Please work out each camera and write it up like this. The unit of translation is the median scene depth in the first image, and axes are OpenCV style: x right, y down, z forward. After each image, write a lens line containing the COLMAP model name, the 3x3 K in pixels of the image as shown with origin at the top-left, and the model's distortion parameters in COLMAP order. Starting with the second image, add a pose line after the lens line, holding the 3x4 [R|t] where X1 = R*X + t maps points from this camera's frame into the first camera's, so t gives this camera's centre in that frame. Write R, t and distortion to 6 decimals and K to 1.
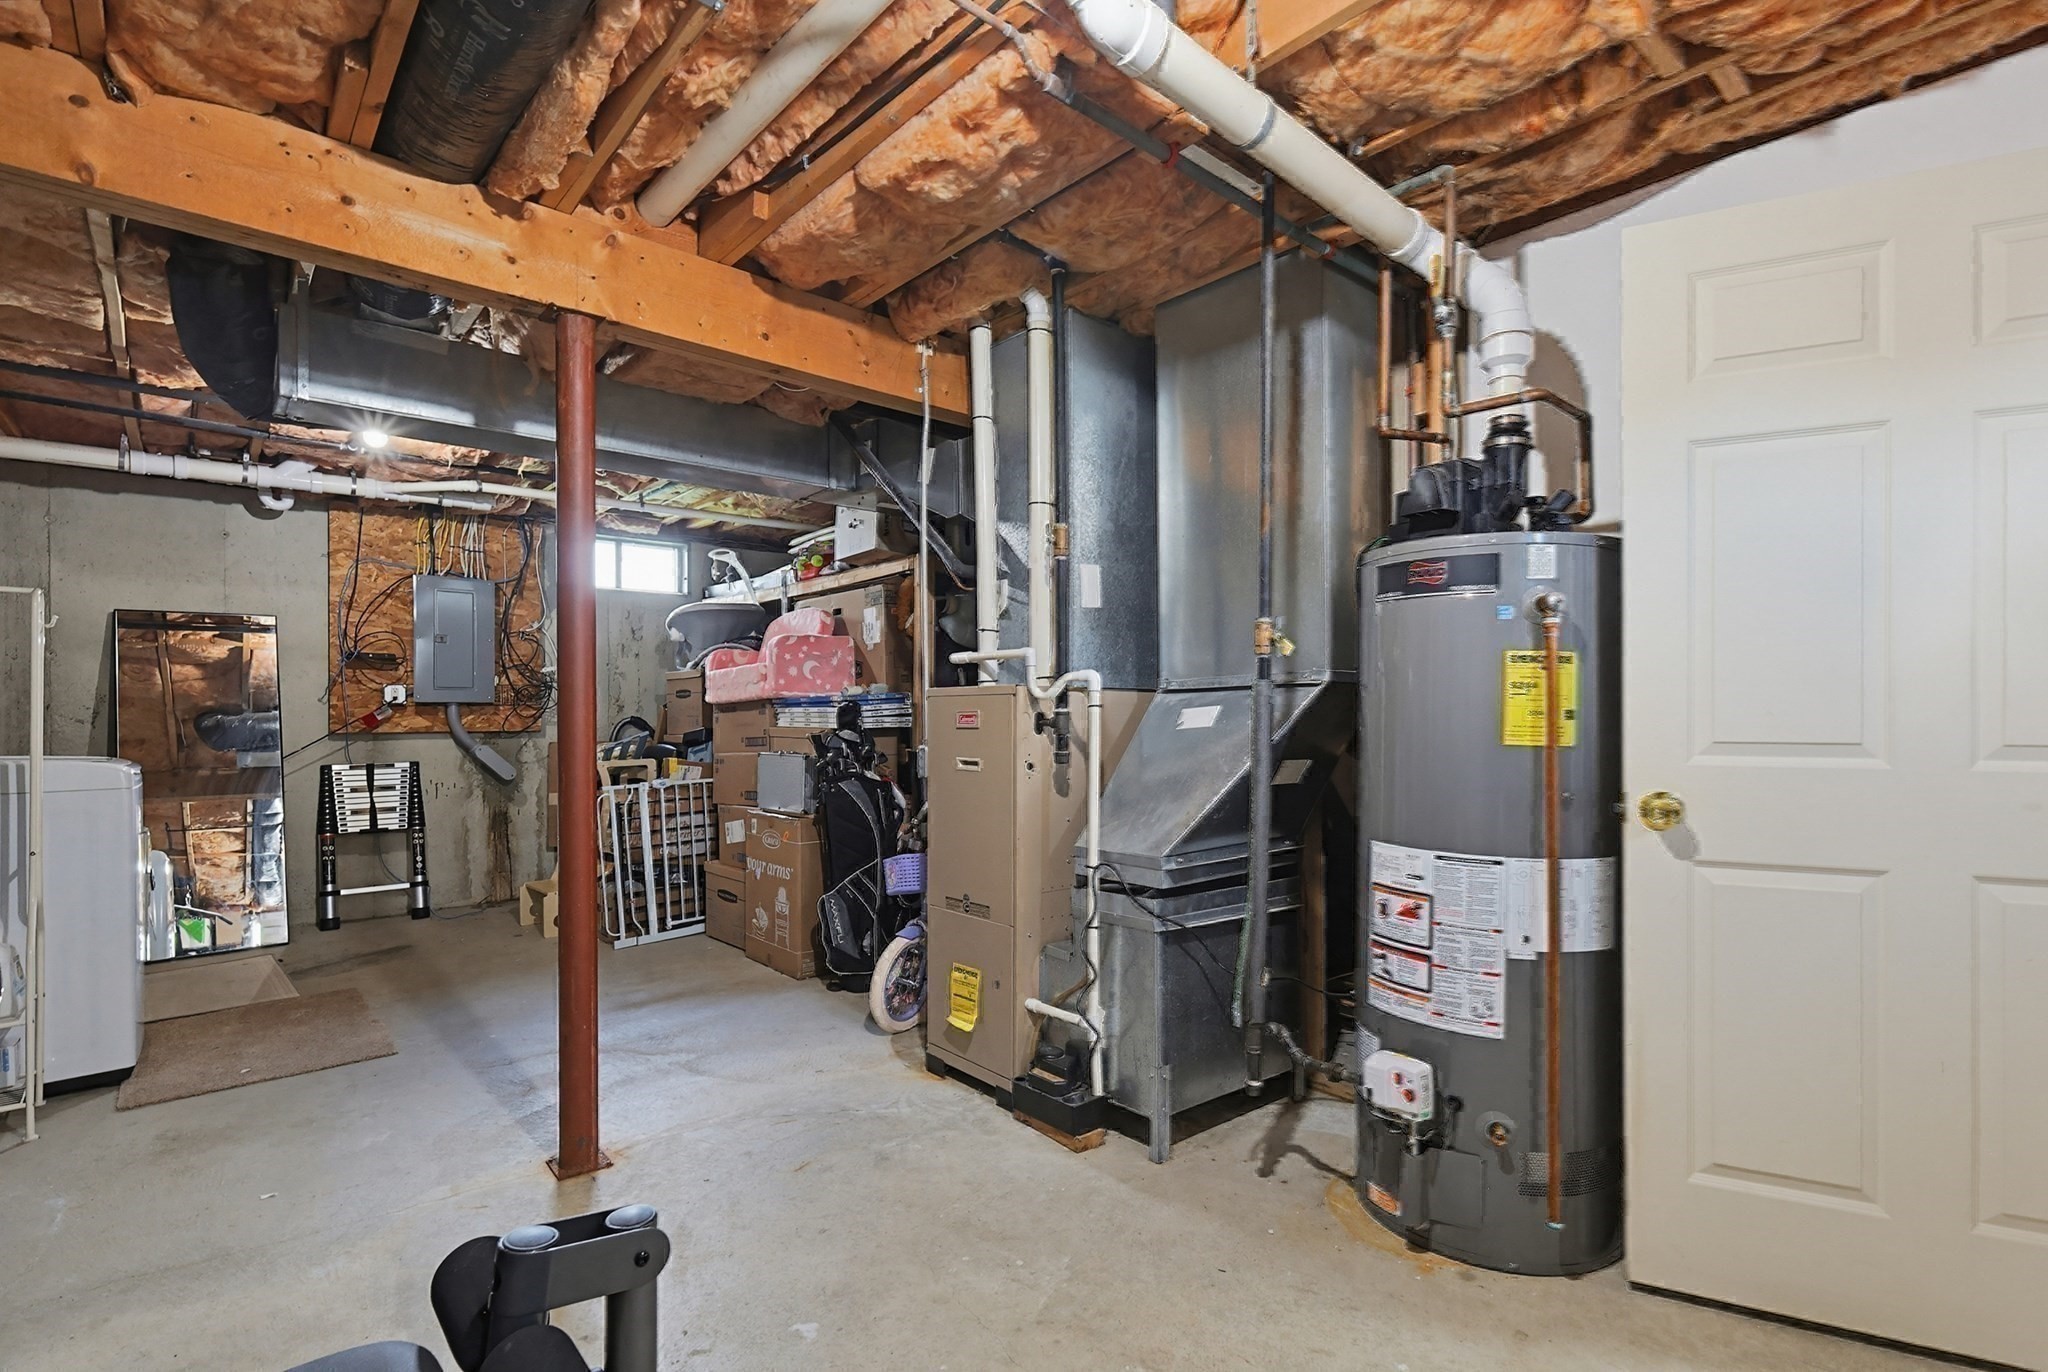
lens RADIAL K [[961.4, 0, 1042.8], [0, 961.4, 705.0], [0, 0, 1]] dist [-0.000905, -0.000475]
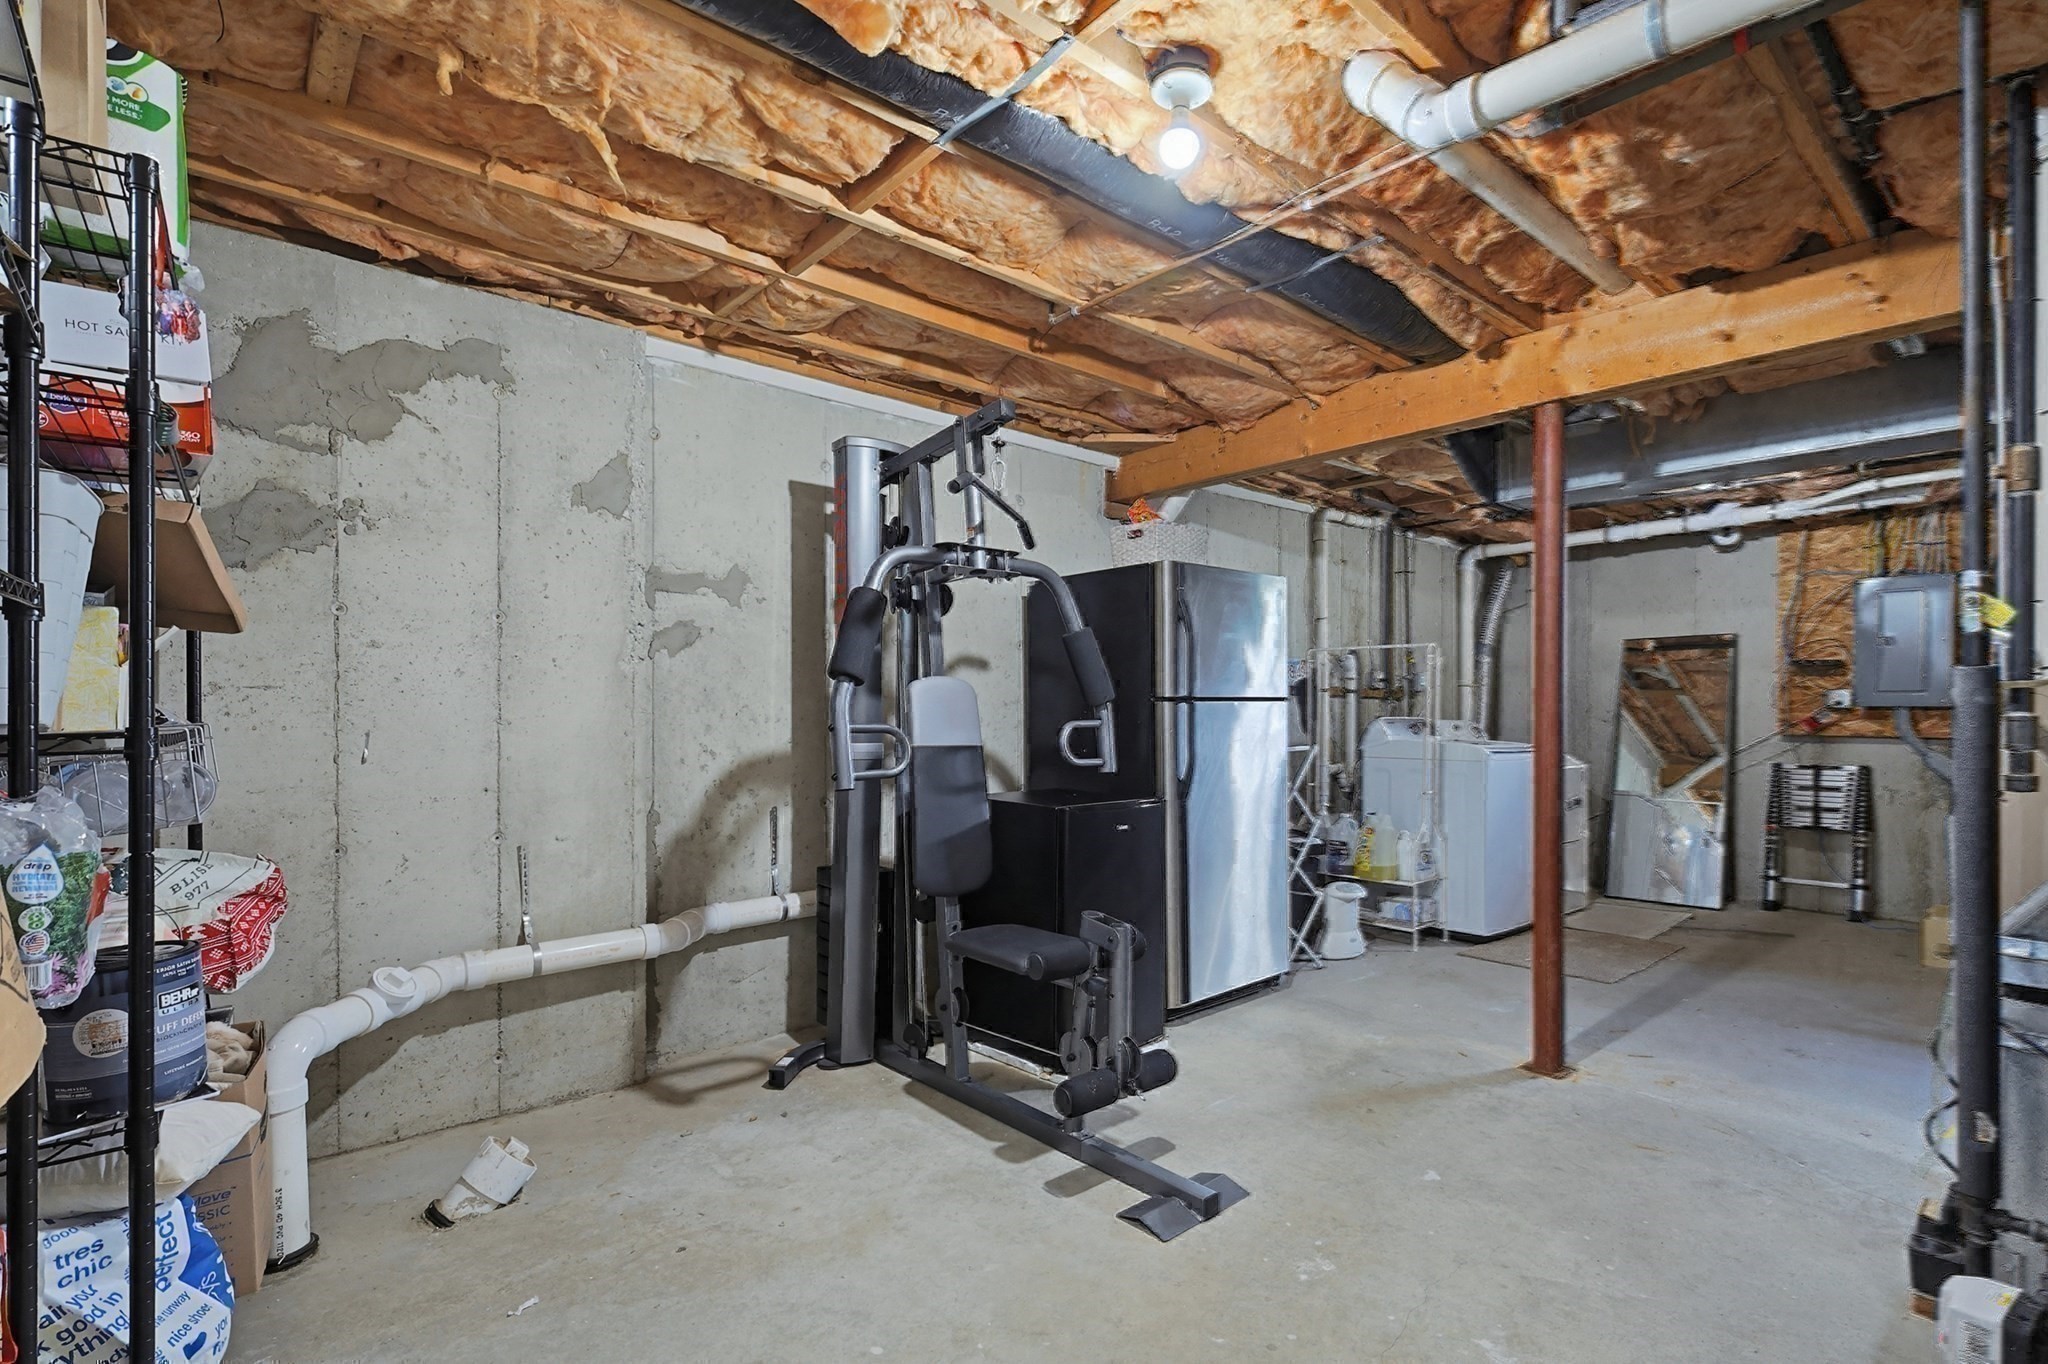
lens RADIAL K [[961.4, 0, 1042.8], [0, 961.4, 701.0], [0, 0, 1]] dist [-0.000905, -0.000475]
pose [[-0.013391, -0.010376, -0.999856, 0.374964], [0.002003, 0.999944, -0.010403, 0.000170], [0.999908, -0.002142, -0.013370, 0.161024]]
